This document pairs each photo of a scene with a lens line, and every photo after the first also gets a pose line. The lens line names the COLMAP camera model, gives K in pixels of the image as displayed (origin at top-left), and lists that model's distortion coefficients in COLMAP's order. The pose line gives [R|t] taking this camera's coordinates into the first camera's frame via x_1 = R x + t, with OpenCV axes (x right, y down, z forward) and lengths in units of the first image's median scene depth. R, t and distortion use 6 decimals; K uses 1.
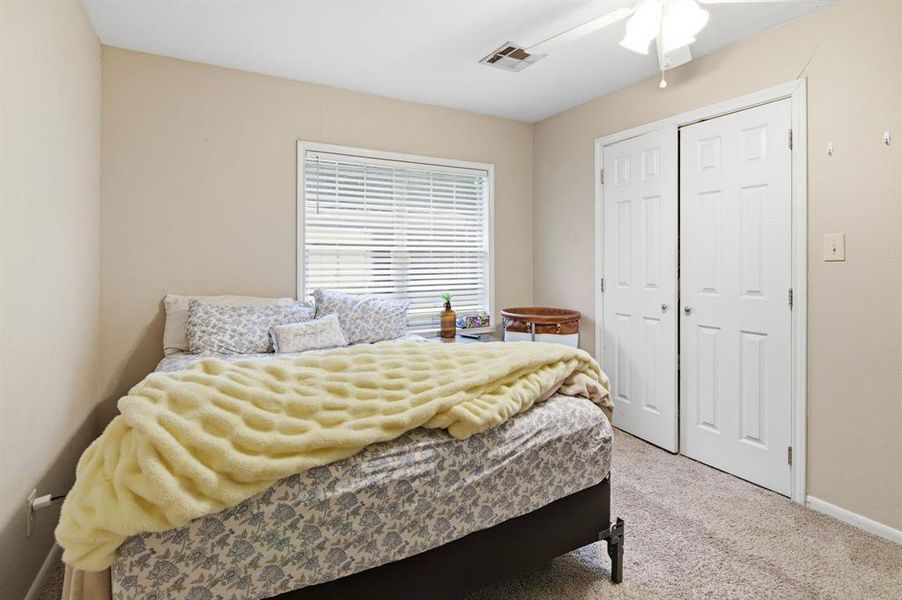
lens RADIAL K [[456.9, 0, 453.6], [0, 456.9, 280.9], [0, 0, 1]] dist [-0.004449, -0.000545]
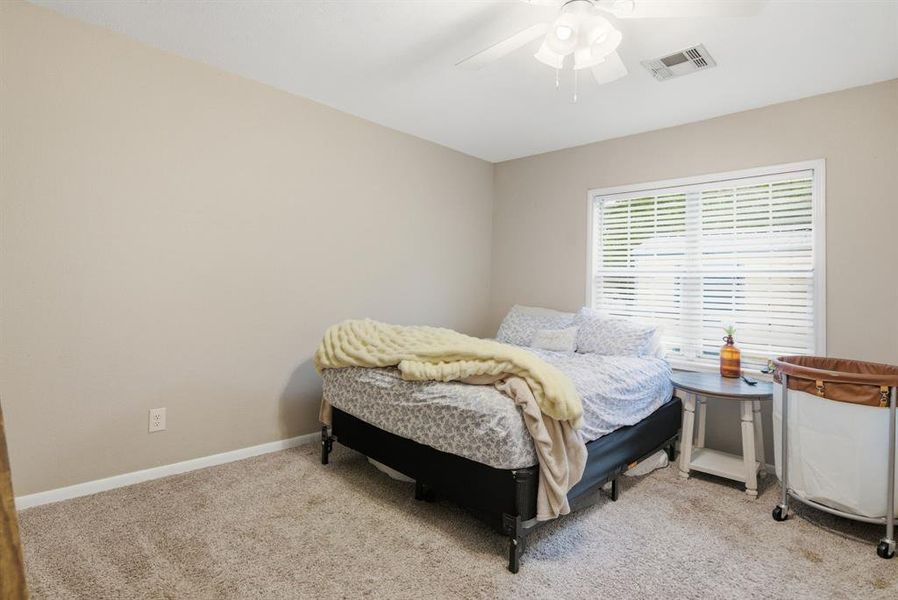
lens RADIAL K [[454.9, 0, 445.9], [0, 454.9, 295.7], [0, 0, 1]] dist [-0.004449, -0.000545]
pose [[0.272863, 0.026544, -0.961687, 1.588804], [-0.067699, 0.997671, 0.008329, -0.002144], [0.959668, 0.062833, 0.274025, 0.593880]]
